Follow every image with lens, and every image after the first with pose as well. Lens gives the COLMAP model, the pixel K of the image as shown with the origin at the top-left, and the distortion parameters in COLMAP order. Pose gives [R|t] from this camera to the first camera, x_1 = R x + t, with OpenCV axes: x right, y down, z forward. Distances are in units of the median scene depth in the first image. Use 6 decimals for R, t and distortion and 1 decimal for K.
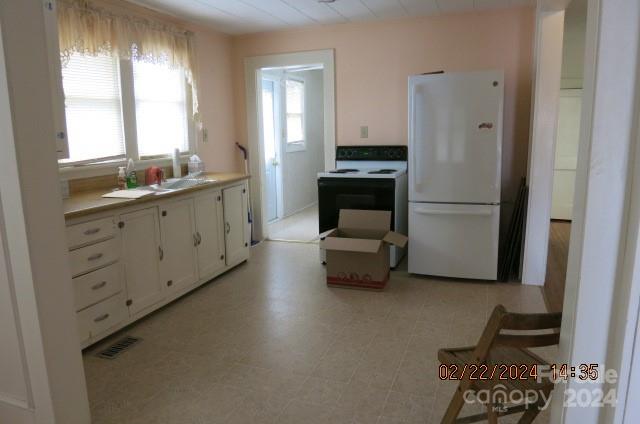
lens RADIAL K [[453.1, 0, 318.0], [0, 453.1, 212.7], [0, 0, 1]] dist [-0.045924, -0.003256]
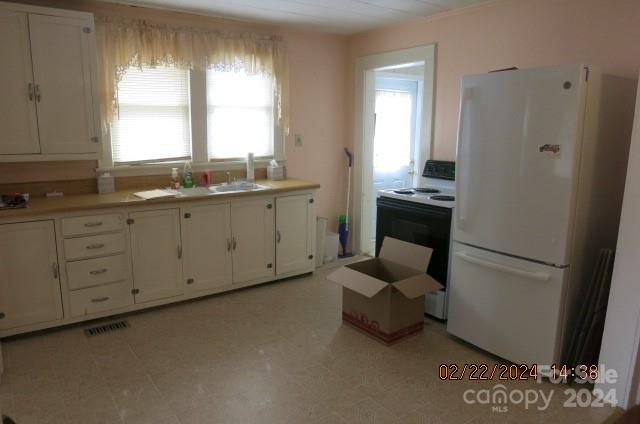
lens RADIAL K [[453.1, 0, 318.0], [0, 453.1, 212.7], [0, 0, 1]] dist [-0.045924, -0.003256]
pose [[0.833794, 0.128797, -0.536841, 0.426419], [-0.123797, 0.991262, 0.045543, -0.080625], [0.538016, 0.028486, 0.842453, 0.241260]]
